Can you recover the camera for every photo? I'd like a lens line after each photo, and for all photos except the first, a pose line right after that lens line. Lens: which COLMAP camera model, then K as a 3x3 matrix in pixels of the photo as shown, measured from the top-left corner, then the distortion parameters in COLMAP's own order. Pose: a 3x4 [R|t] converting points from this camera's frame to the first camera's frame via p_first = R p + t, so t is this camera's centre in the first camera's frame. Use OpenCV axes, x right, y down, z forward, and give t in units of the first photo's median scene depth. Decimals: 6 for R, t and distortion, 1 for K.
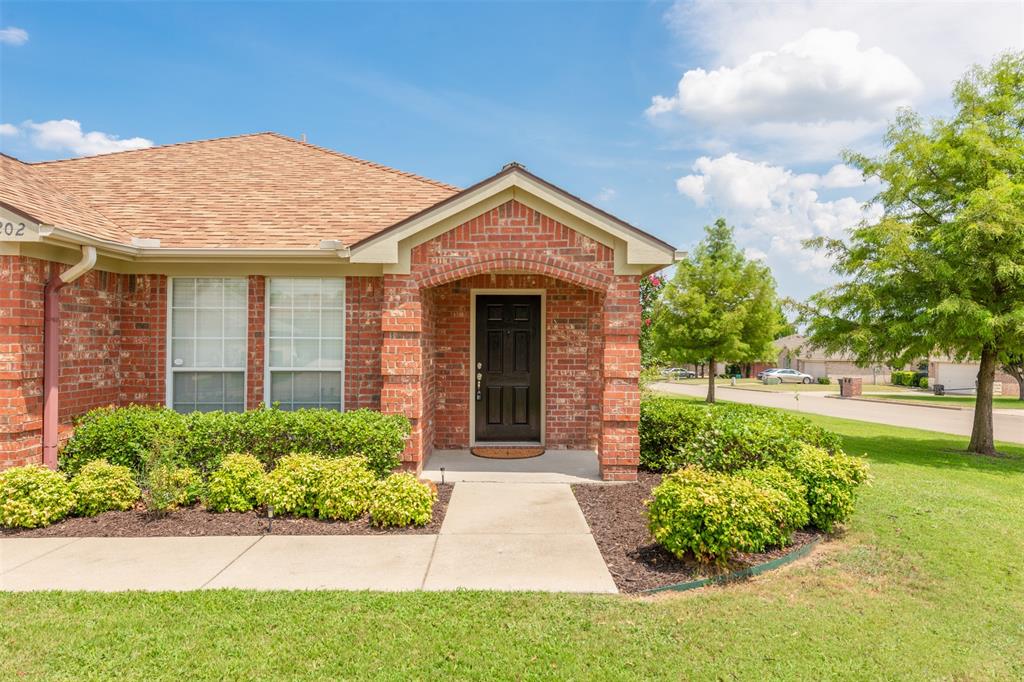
lens RADIAL K [[679.2, 0, 516.8], [0, 679.2, 337.6], [0, 0, 1]] dist [0.028635, -0.017465]
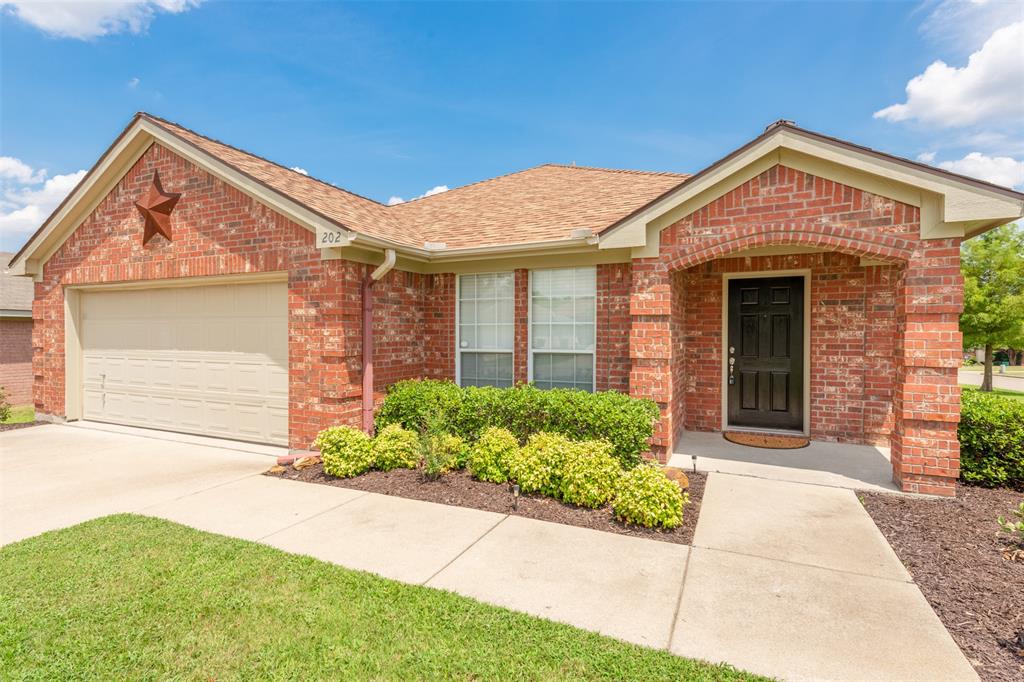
lens RADIAL K [[497.6, 0, 510.6], [0, 497.6, 339.8], [0, 0, 1]] dist [0.014580, -0.004331]
pose [[0.897811, 0.001544, -0.440379, -0.030975], [0.008224, 0.999761, 0.020272, 0.010899], [0.440305, -0.021822, 0.897583, 0.250699]]
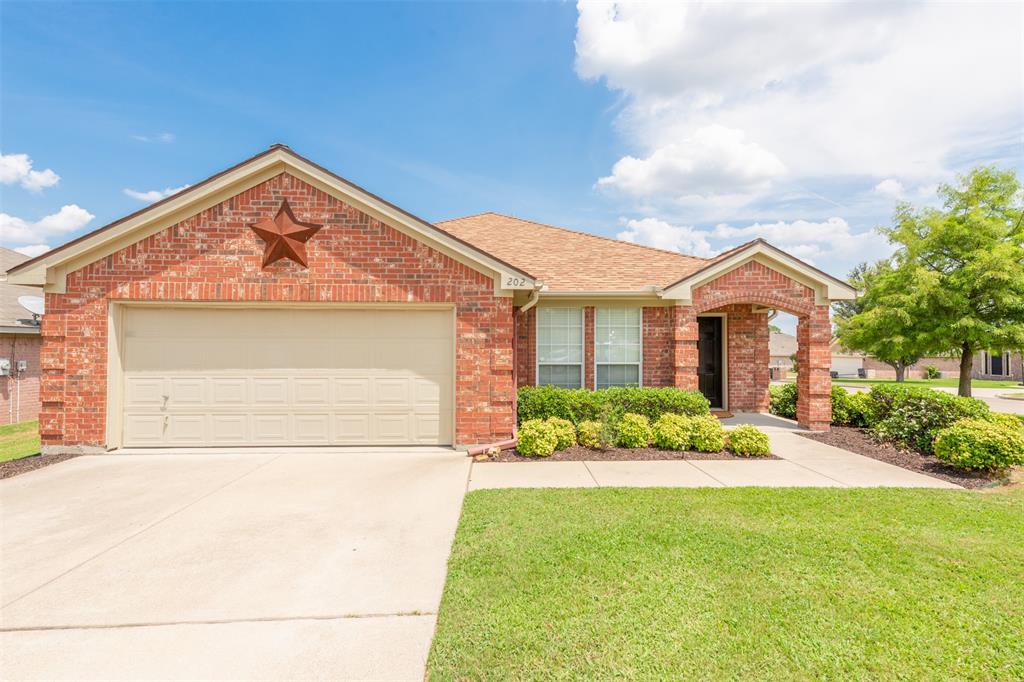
lens RADIAL K [[462.4, 0, 514.5], [0, 462.4, 339.1], [0, 0, 1]] dist [0.019149, -0.002933]
pose [[0.999940, -0.003278, 0.010494, -0.597376], [0.003315, 0.999989, -0.003449, -0.009376], [-0.010483, 0.003484, 0.999939, -0.121391]]
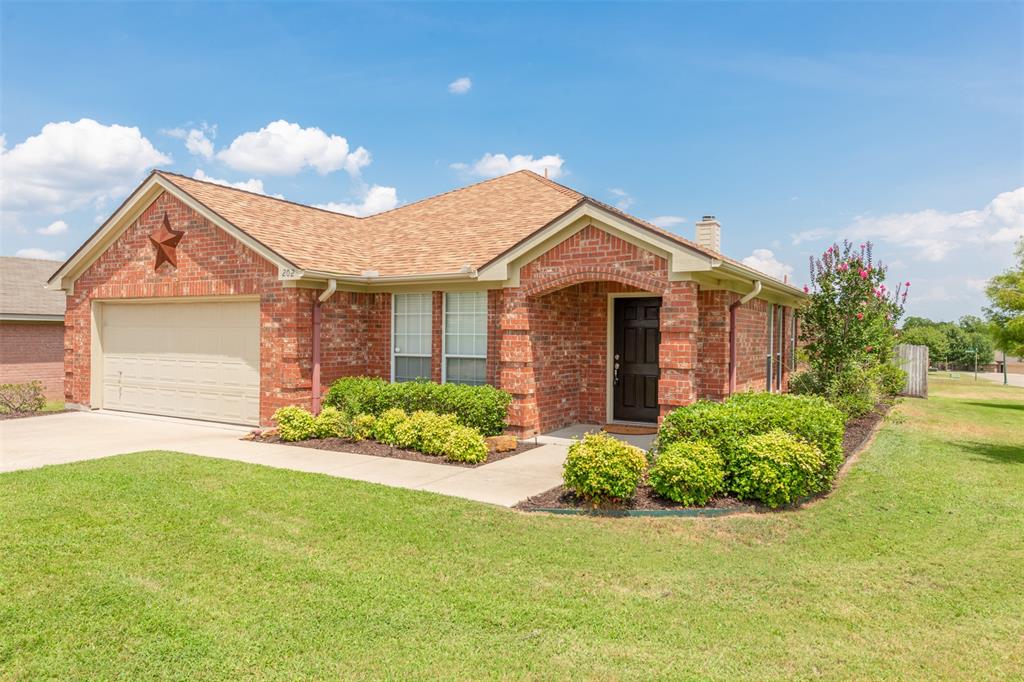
lens RADIAL K [[679.2, 0, 509.7], [0, 679.2, 338.5], [0, 0, 1]] dist [0.028635, -0.017465]
pose [[0.846202, 0.005224, -0.532837, 0.541389], [0.001468, 0.999925, 0.012135, -0.007772], [0.532861, -0.011051, 0.846131, -0.148825]]
